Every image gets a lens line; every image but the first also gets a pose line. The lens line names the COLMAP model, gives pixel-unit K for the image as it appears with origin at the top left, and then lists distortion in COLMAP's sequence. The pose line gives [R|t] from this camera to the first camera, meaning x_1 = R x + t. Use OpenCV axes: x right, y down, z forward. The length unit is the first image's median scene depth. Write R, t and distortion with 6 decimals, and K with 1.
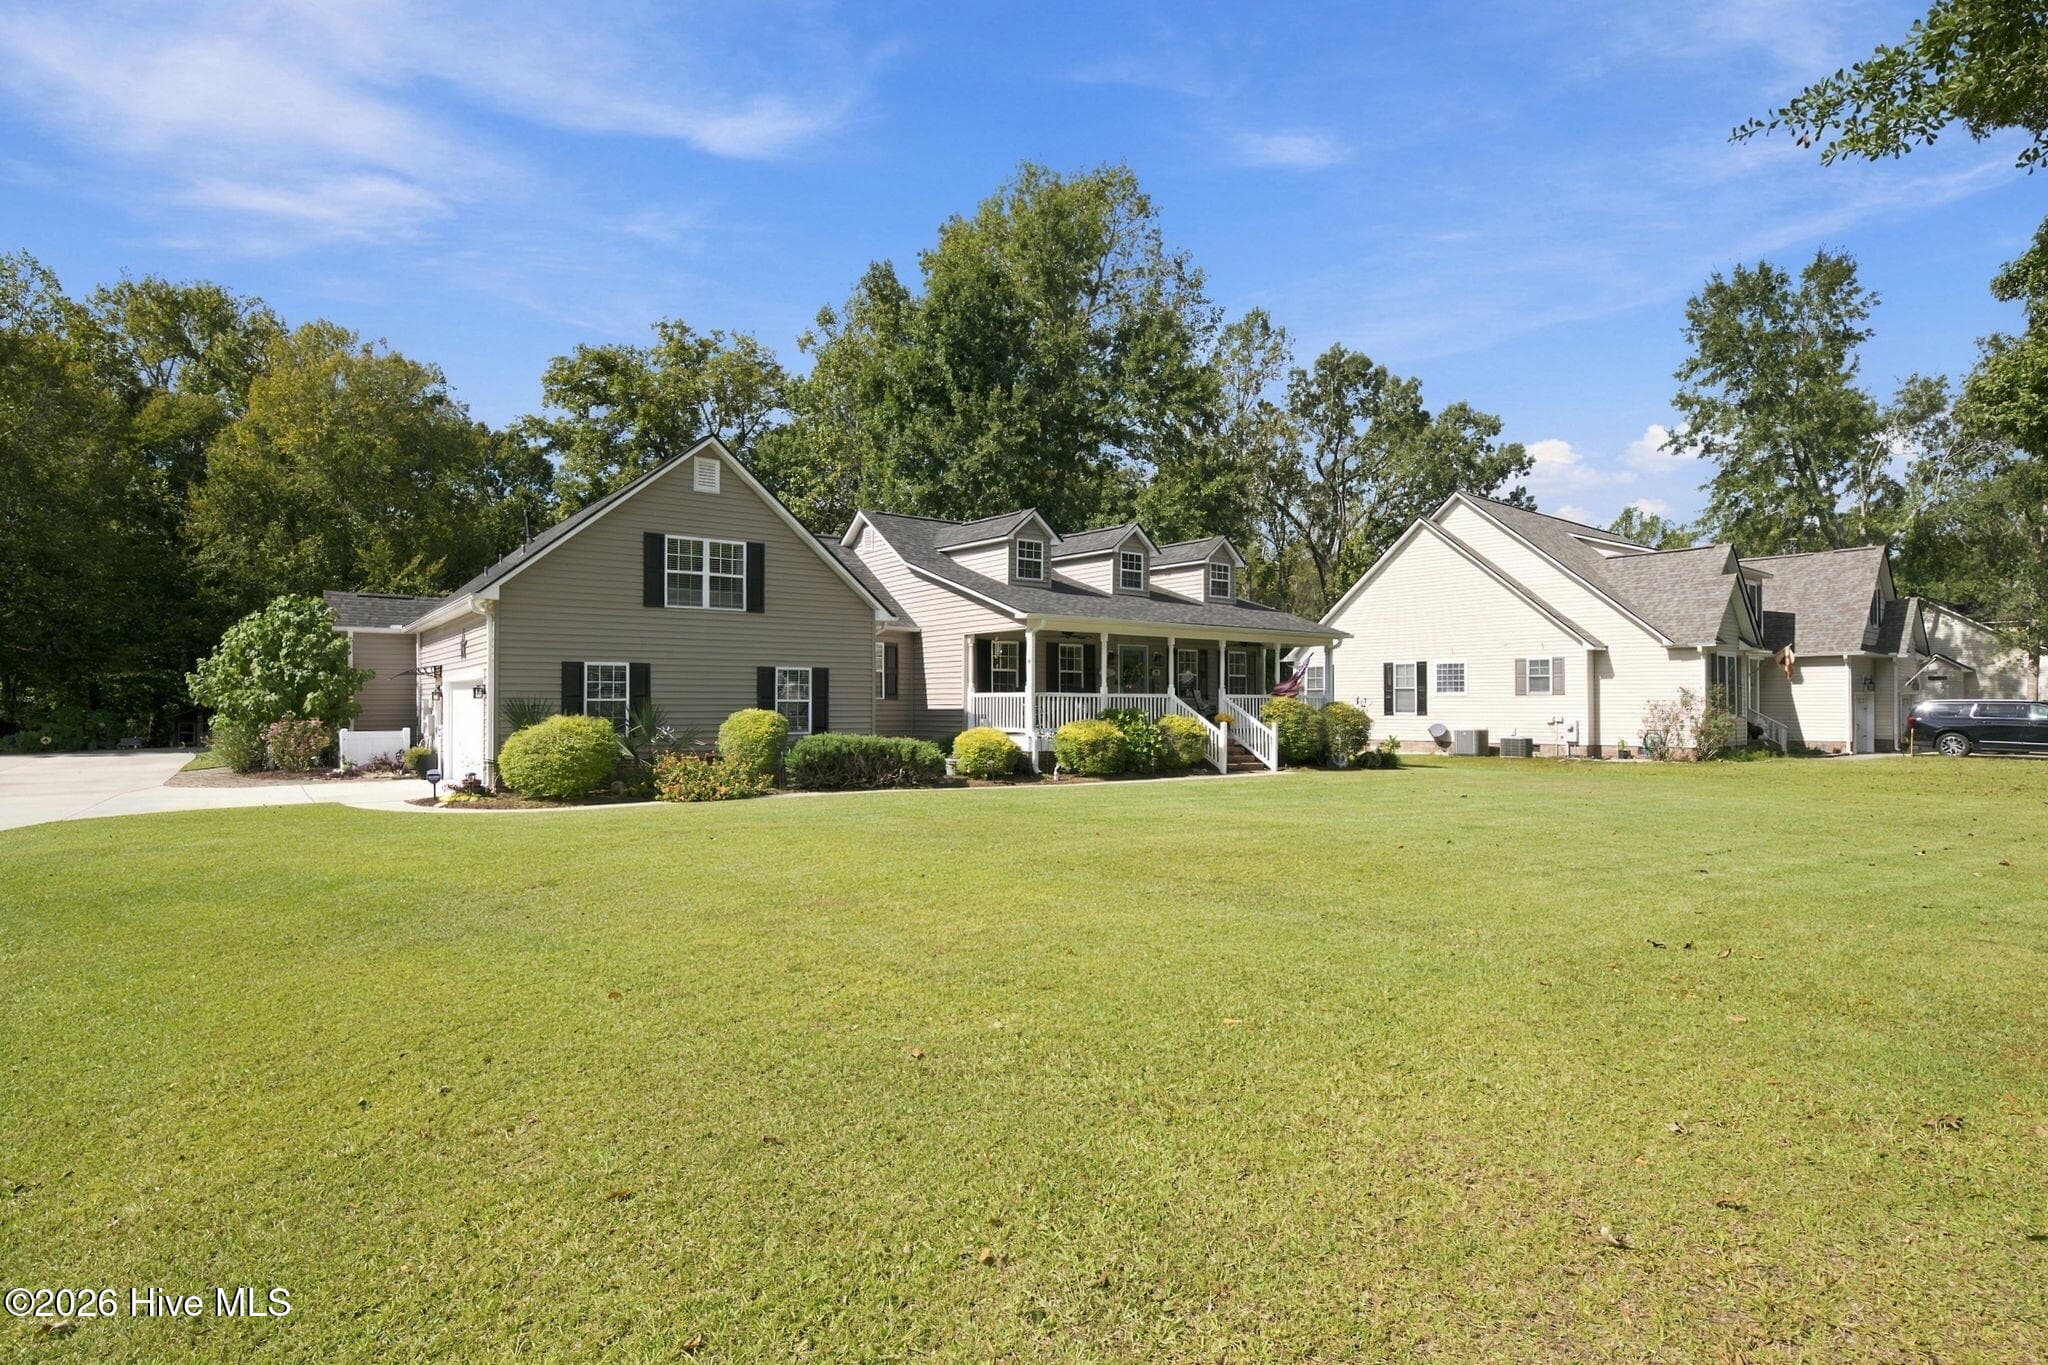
lens RADIAL K [[1026.3, 0, 1024.0], [0, 1026.3, 701.4], [0, 0, 1]] dist [-0.012486, -0.000229]
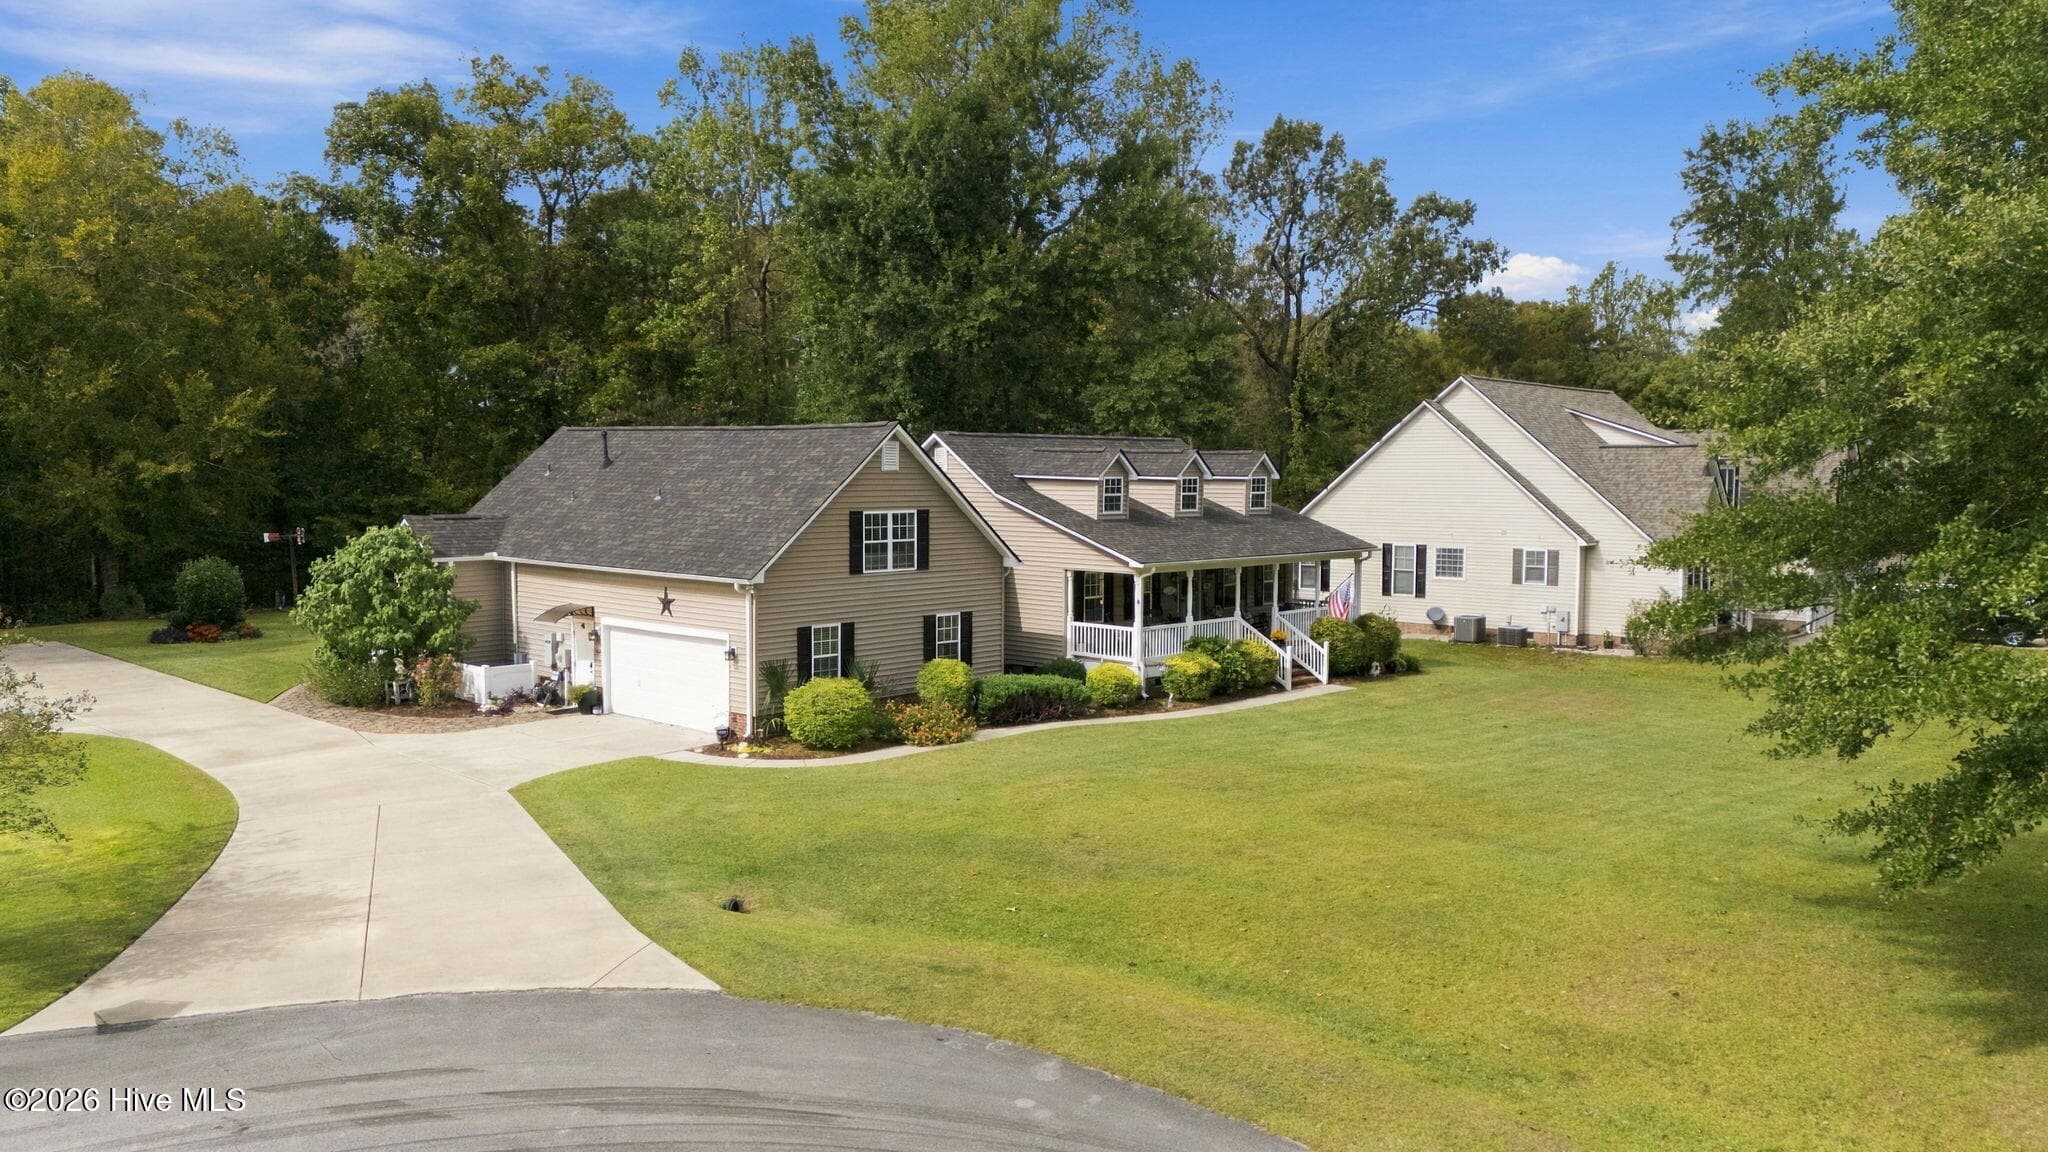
lens RADIAL K [[1425.4, 0, 1024.0], [0, 1425.4, 576.0], [0, 0, 1]] dist [0.115327, -0.257075]
pose [[0.987882, -0.005872, 0.155093, -0.325529], [-0.004866, 0.997621, 0.068768, -0.155913], [-0.155128, -0.068689, 0.985503, -0.500030]]
